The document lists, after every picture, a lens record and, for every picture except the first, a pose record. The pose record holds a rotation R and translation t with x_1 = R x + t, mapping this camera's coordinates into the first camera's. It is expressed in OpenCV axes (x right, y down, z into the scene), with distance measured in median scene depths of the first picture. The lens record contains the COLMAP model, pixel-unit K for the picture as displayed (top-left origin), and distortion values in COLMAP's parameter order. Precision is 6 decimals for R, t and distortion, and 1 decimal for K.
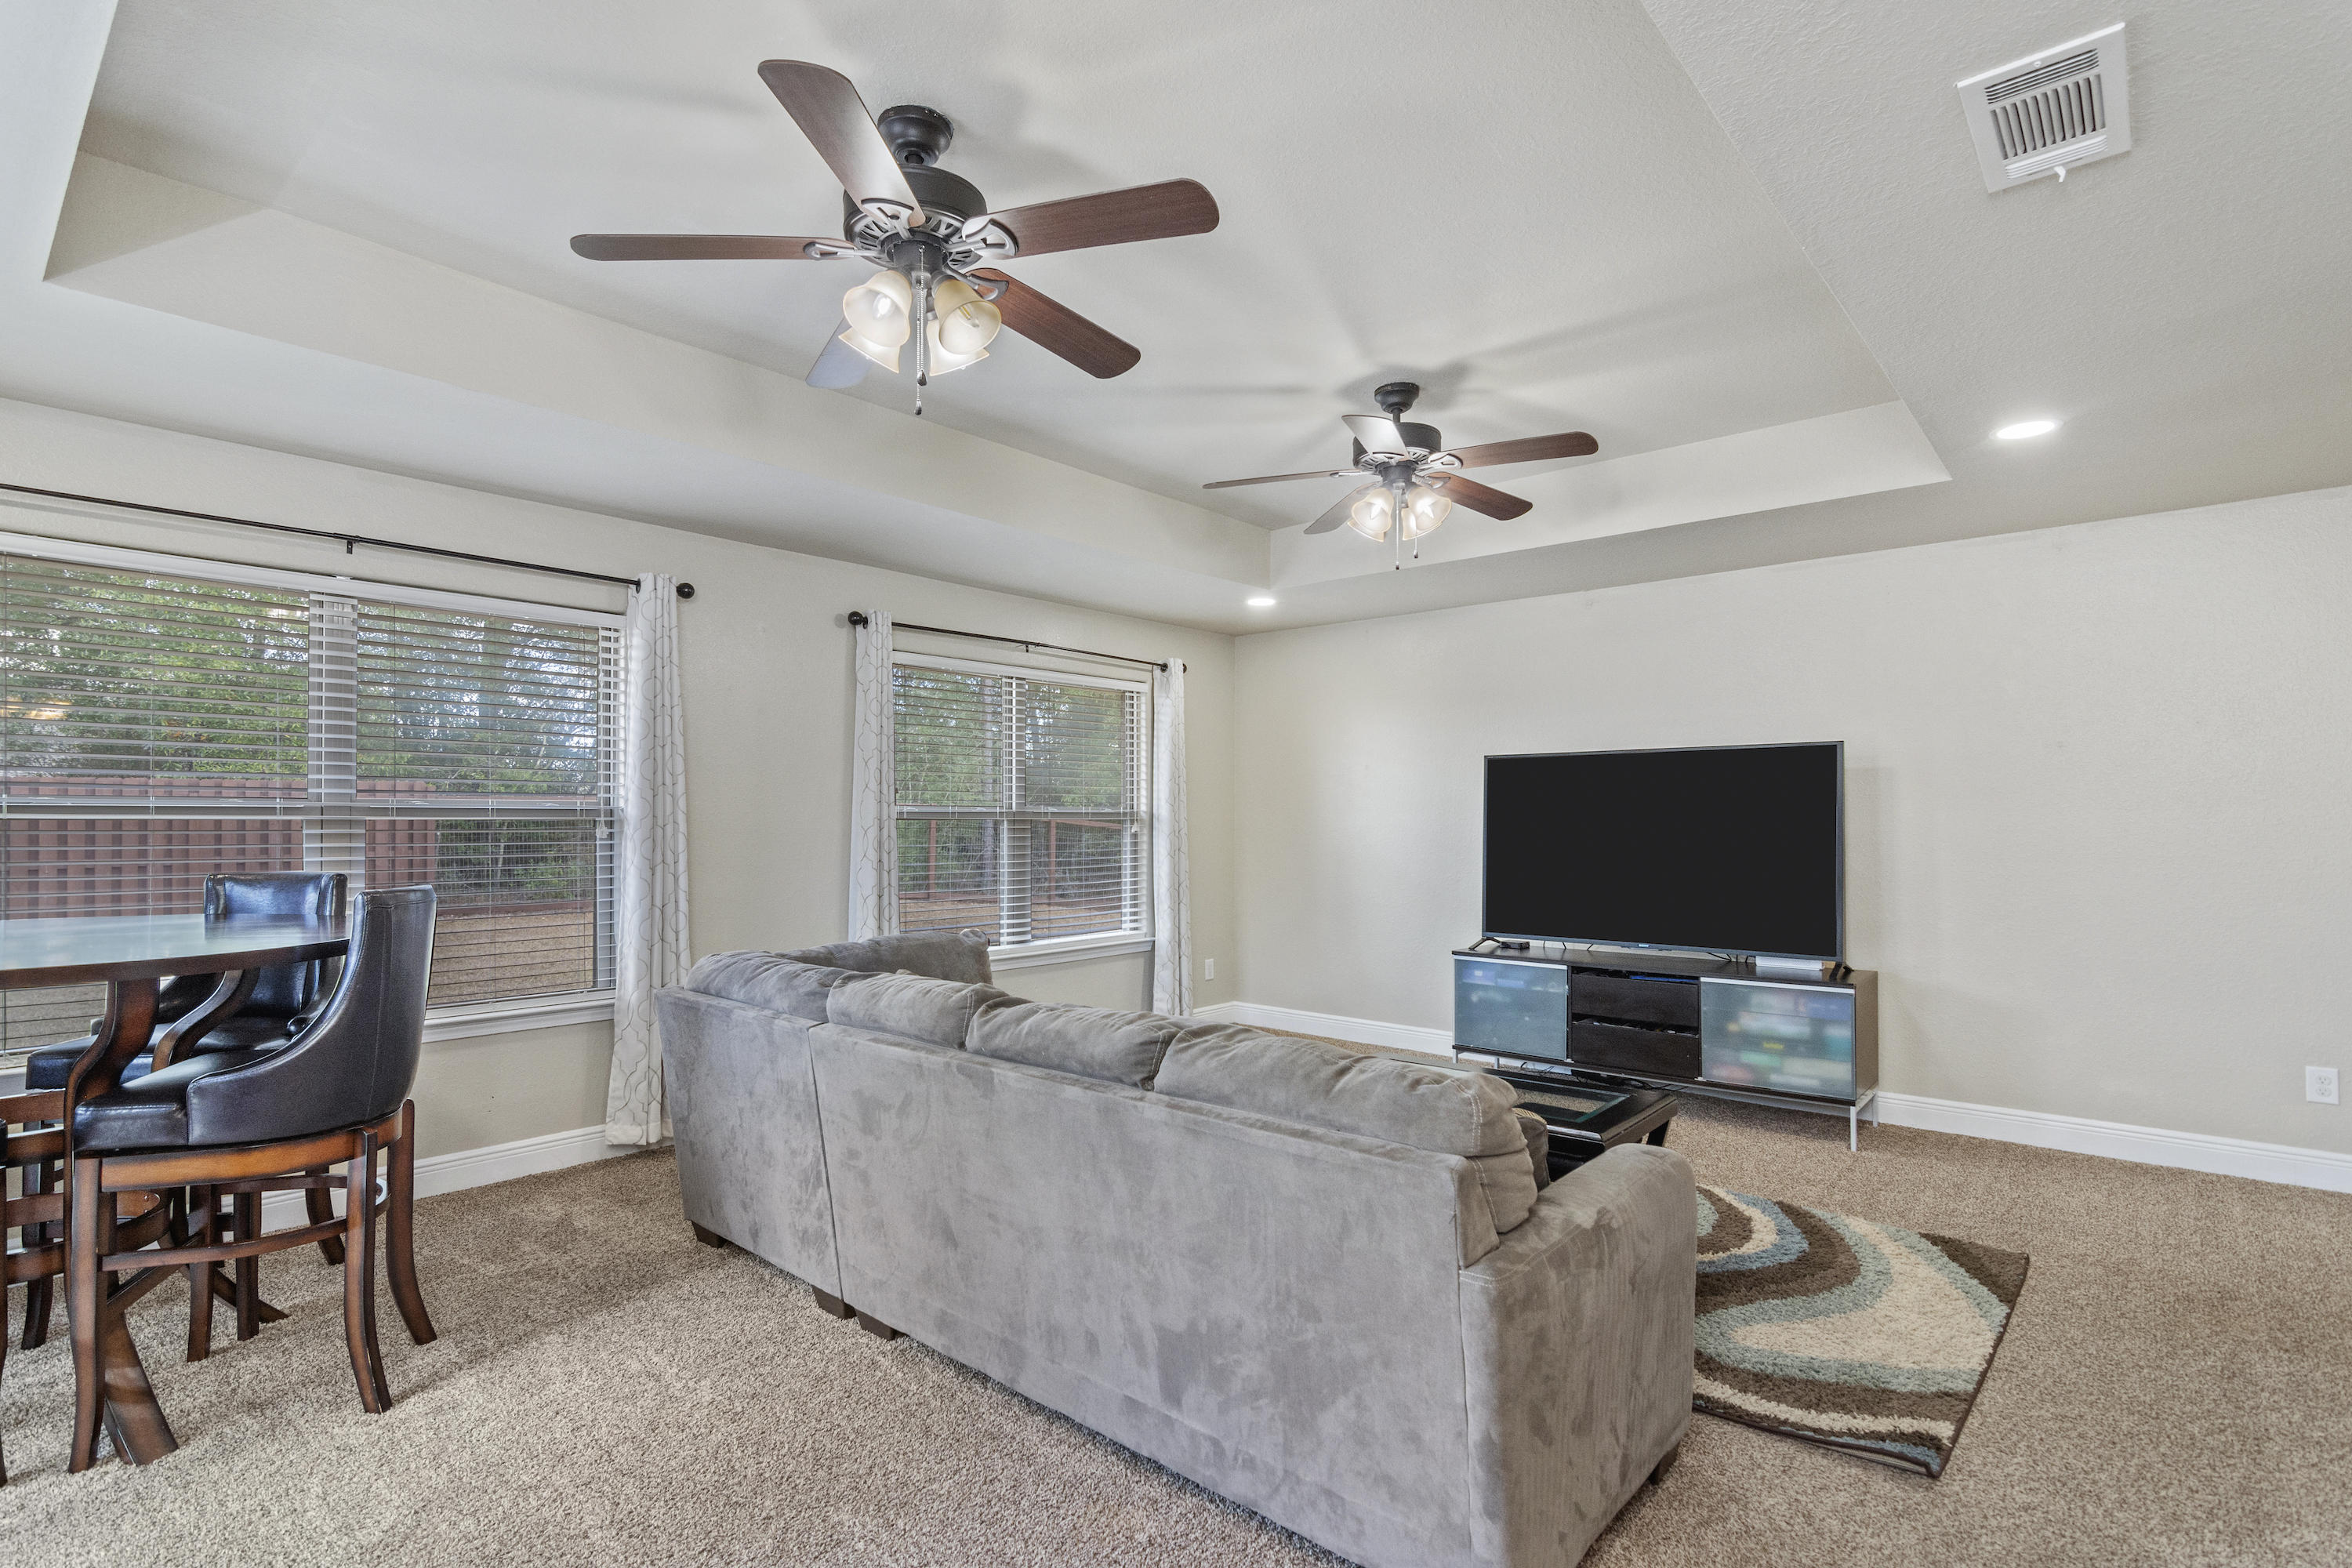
lens RADIAL K [[1130.4, 0, 1184.8], [0, 1130.4, 804.3], [0, 0, 1]] dist [-0.001084, -0.000358]
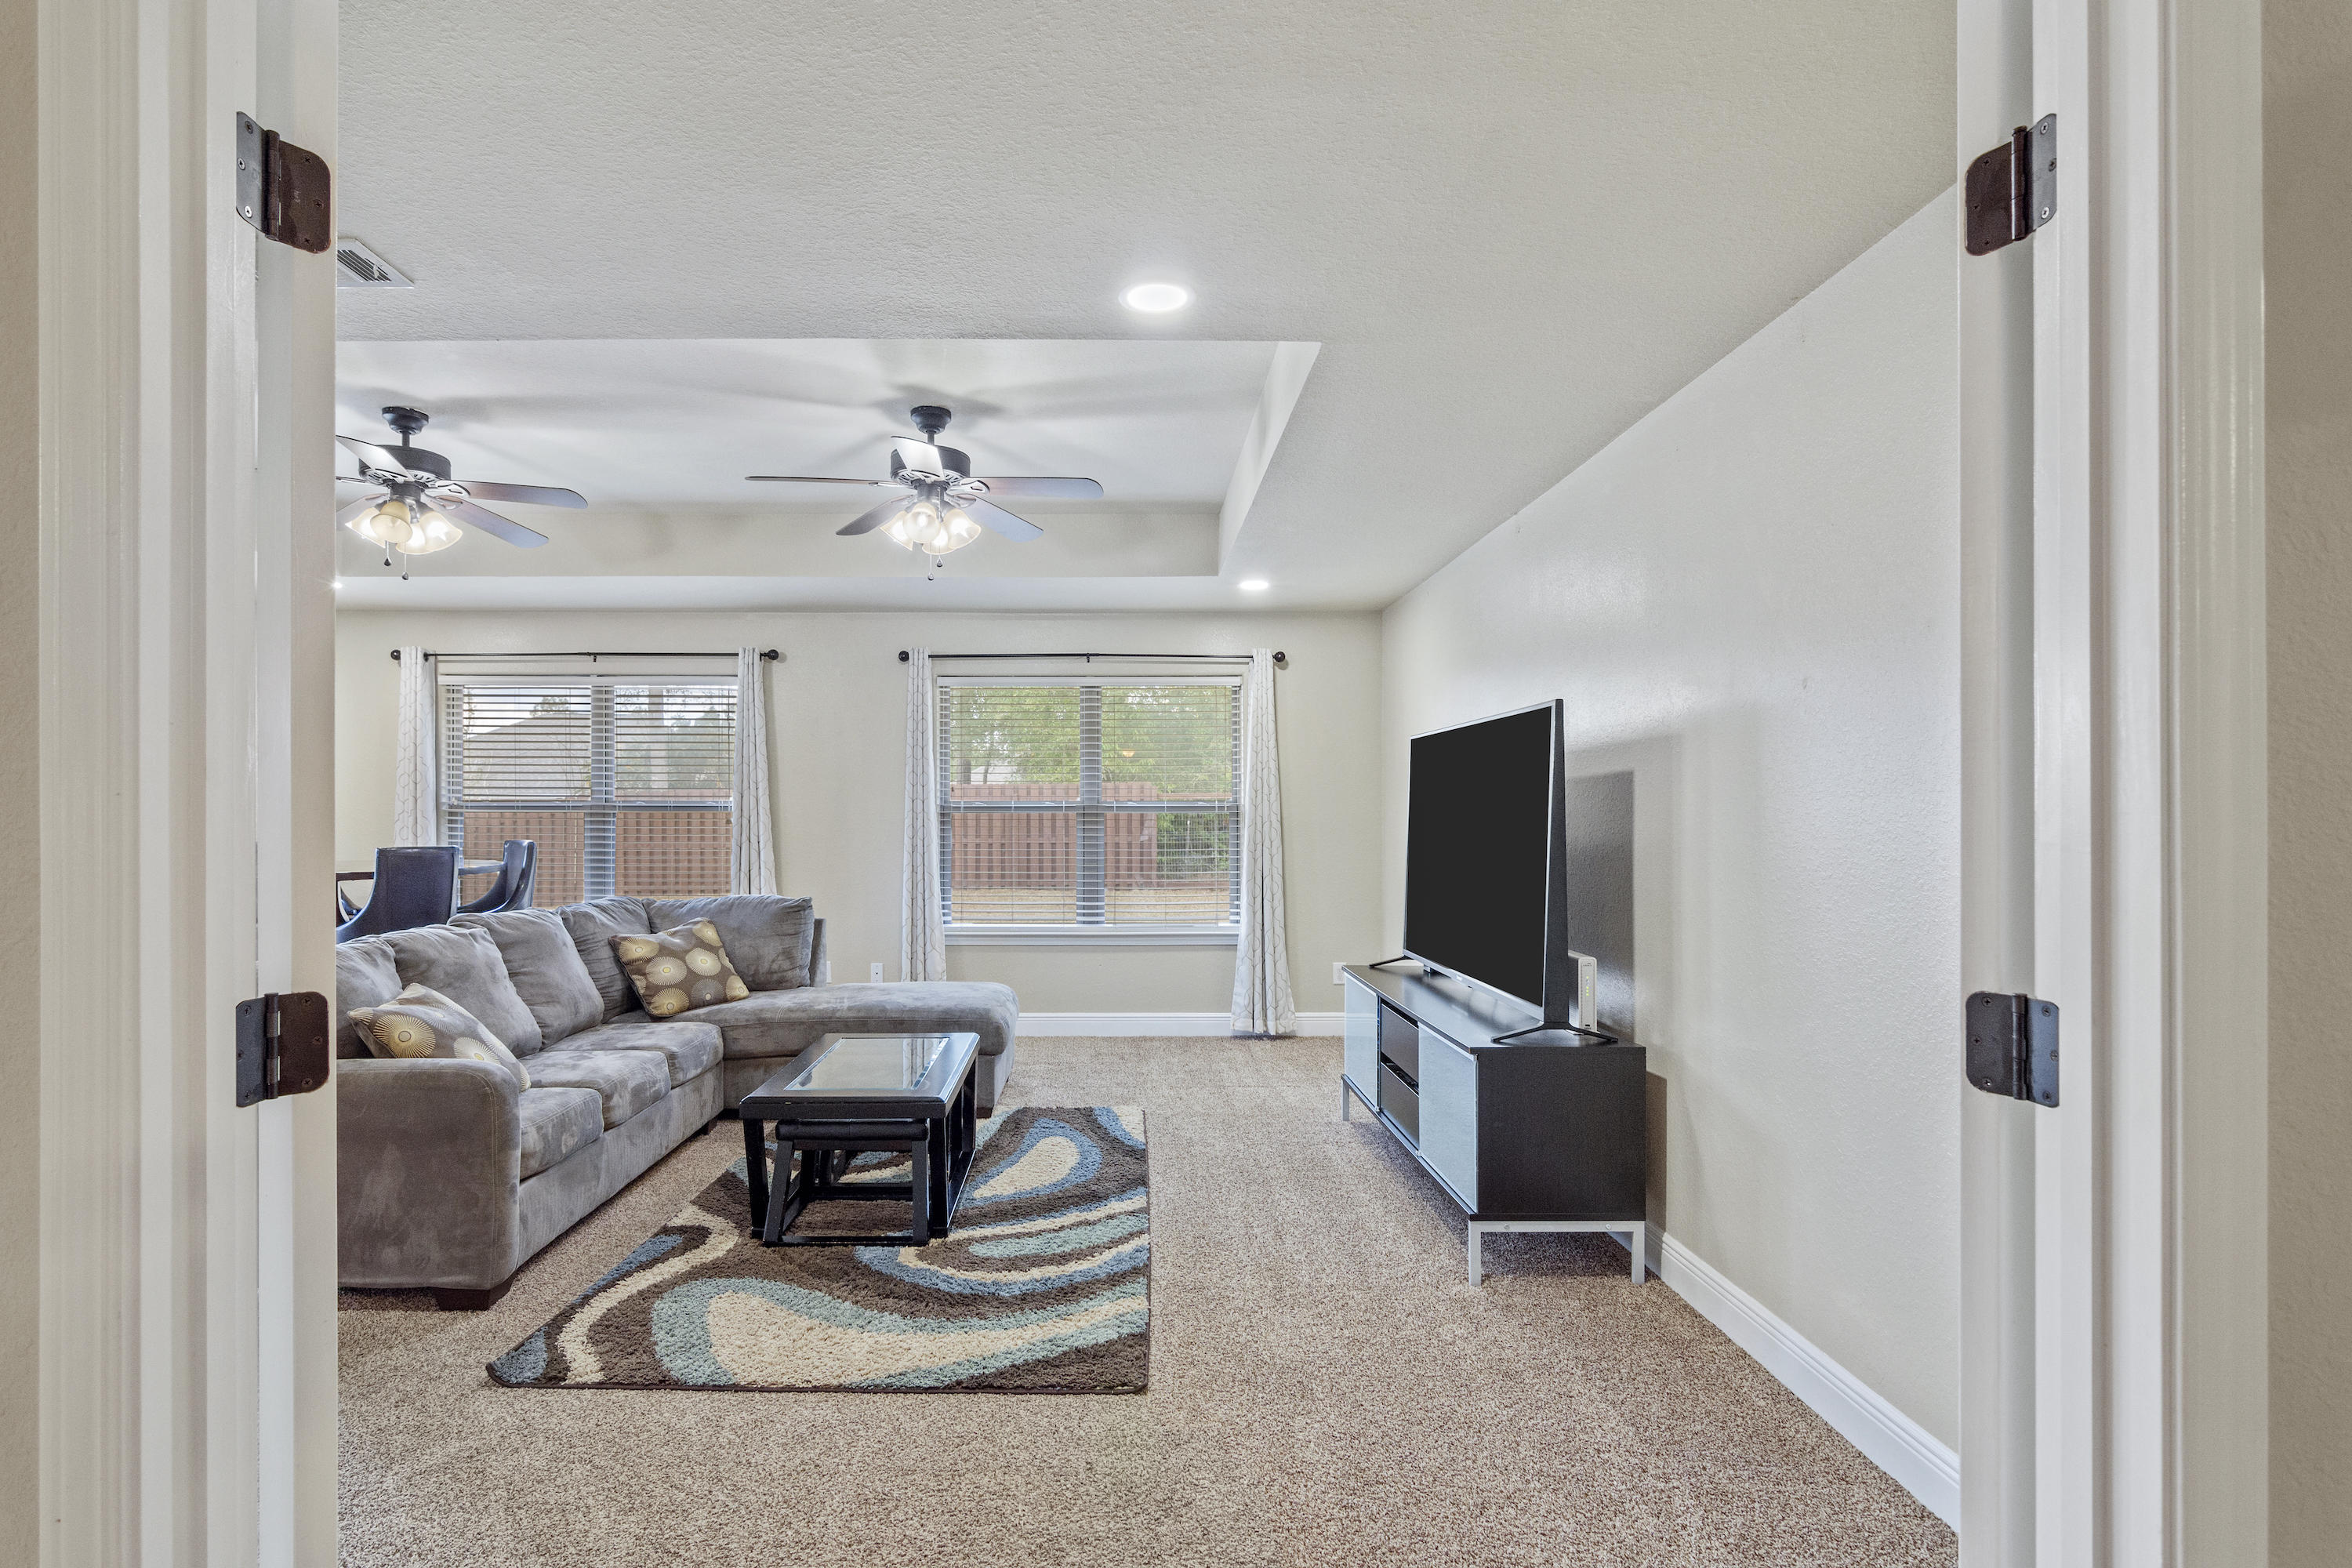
lens RADIAL K [[1144.6, 0, 1107.4], [0, 1144.6, 798.5], [0, 0, 1]] dist [0.000318, 0.000097]
pose [[0.654631, -0.003936, -0.755938, 1.125931], [0.002266, 0.999992, -0.003244, 0.005846], [0.755945, 0.000411, 0.654635, 0.413898]]
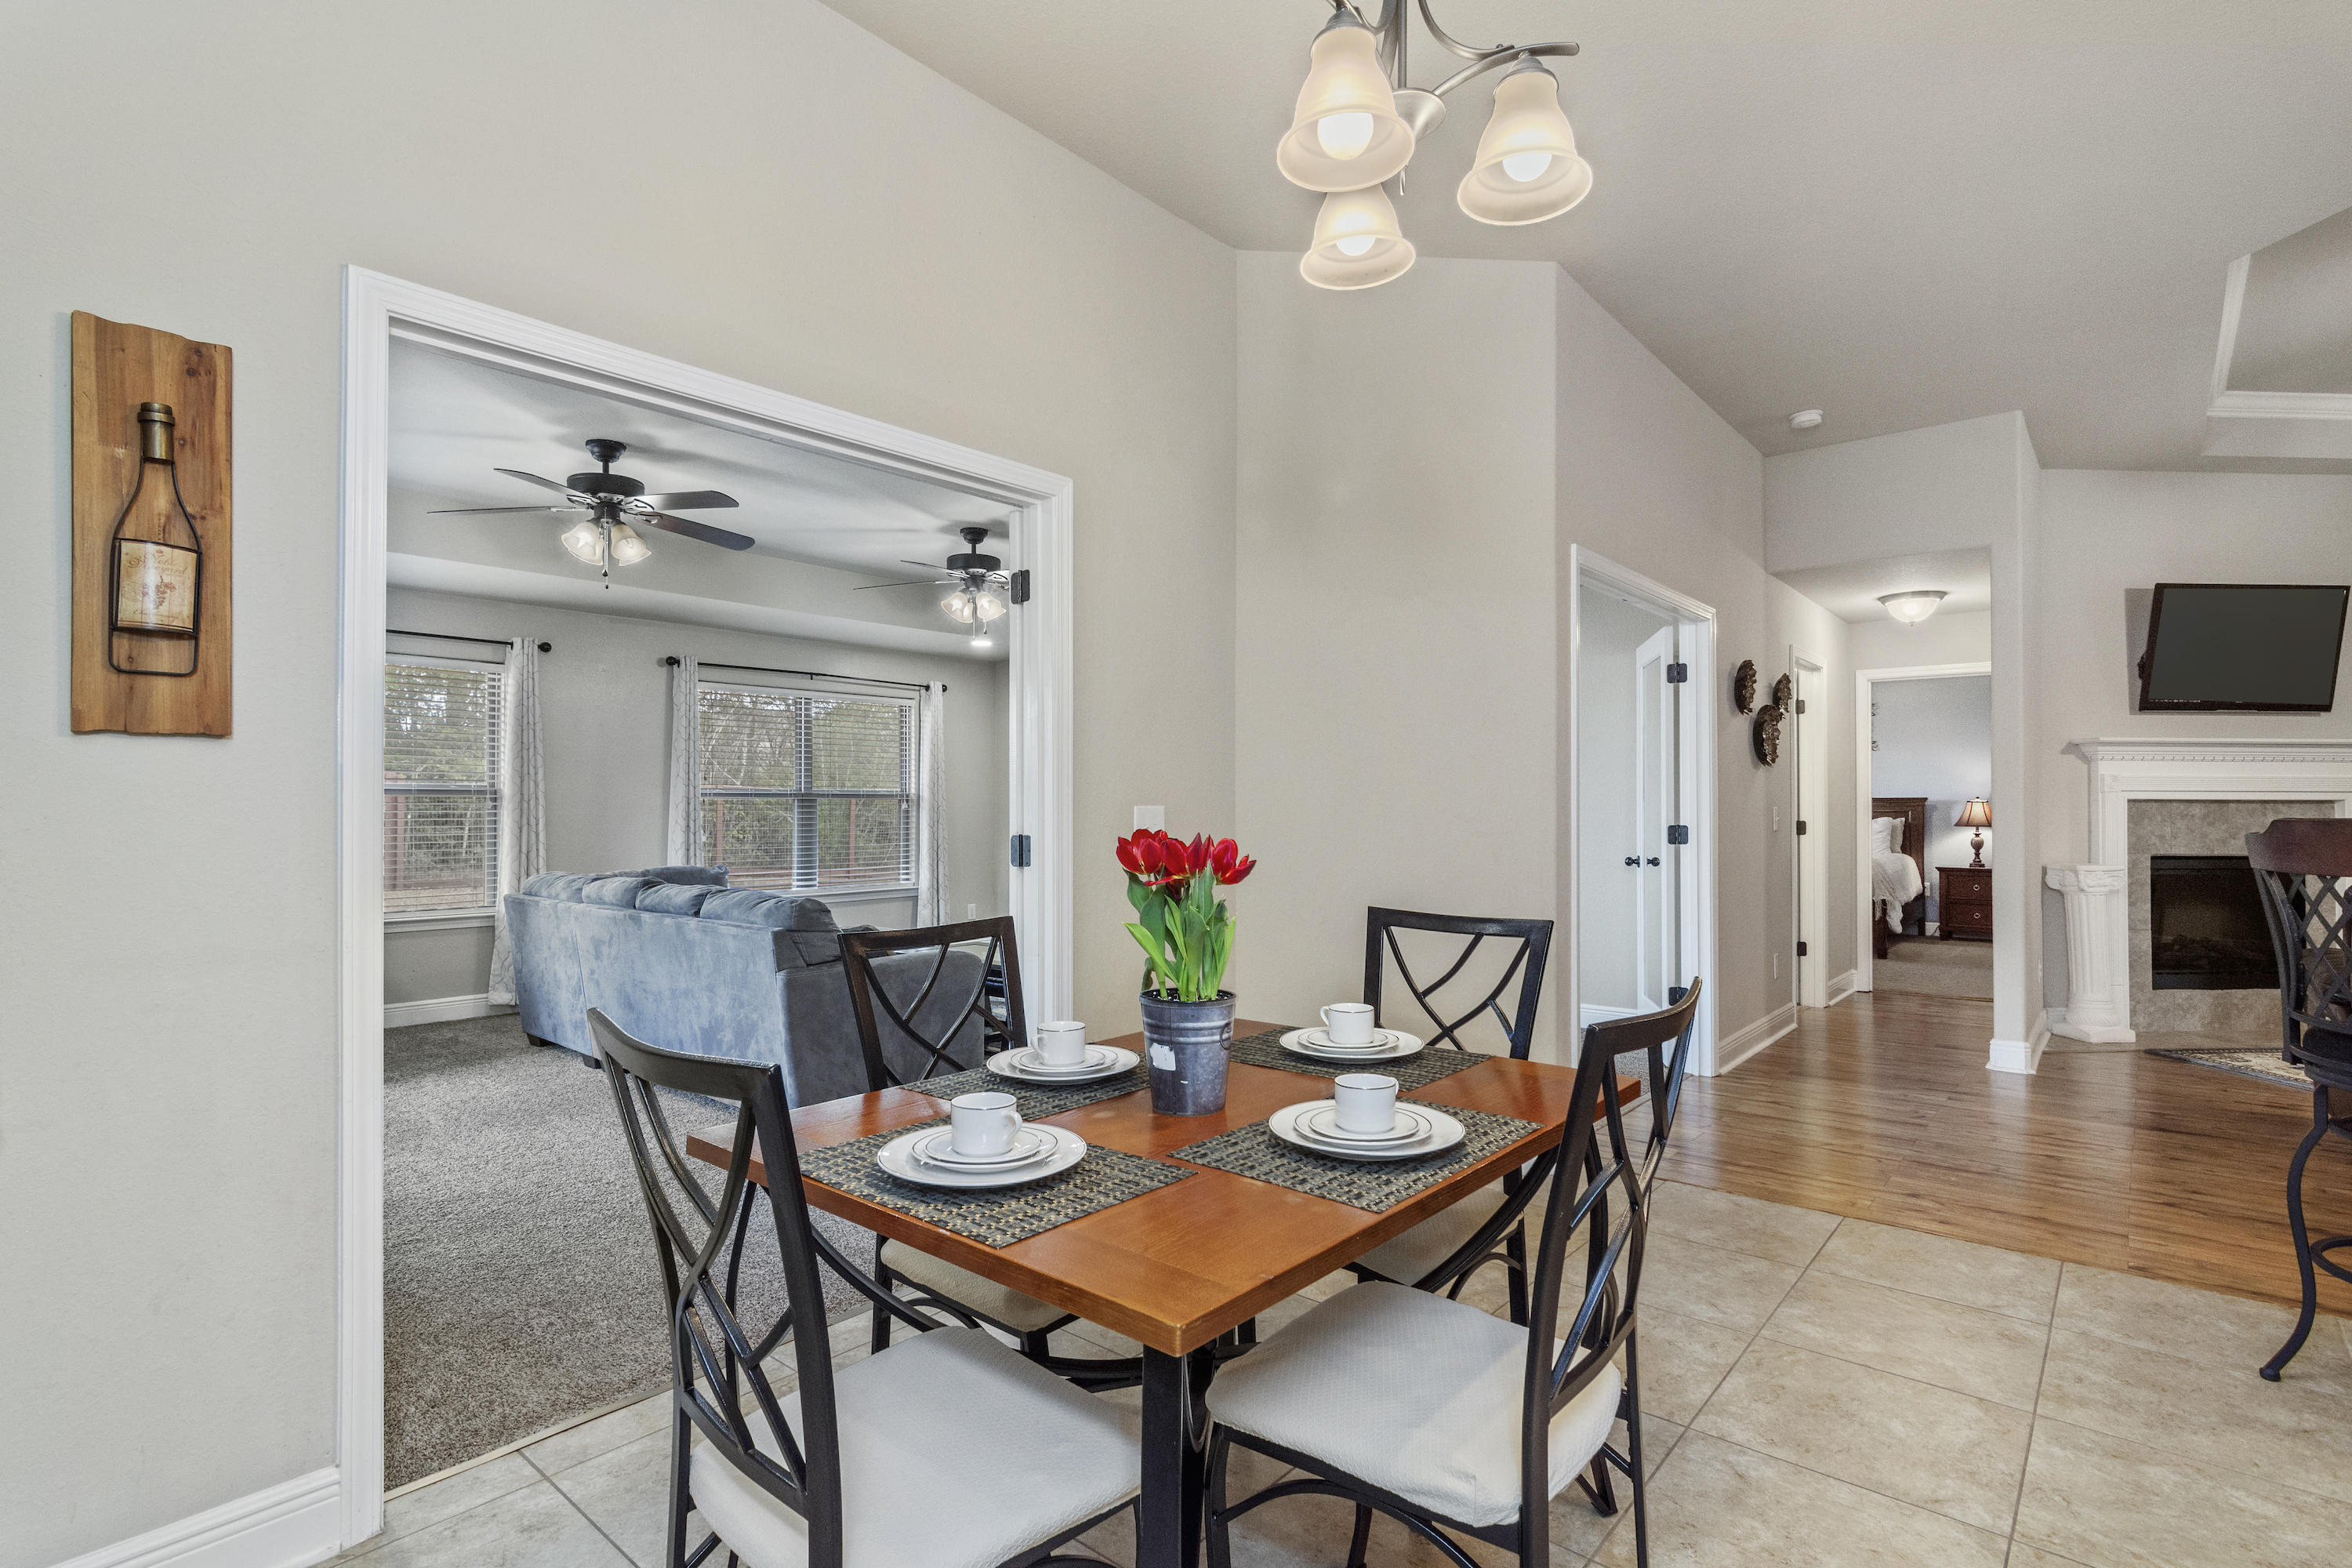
lens RADIAL K [[1128.2, 0, 1170.9], [0, 1128.2, 786.0], [0, 0, 1]] dist [0.000641, -0.000111]
pose [[0.999990, 0.000373, 0.004399, 0.460403], [-0.000343, 0.999976, -0.006864, 0.010787], [-0.004402, 0.006862, 0.999967, -0.612412]]
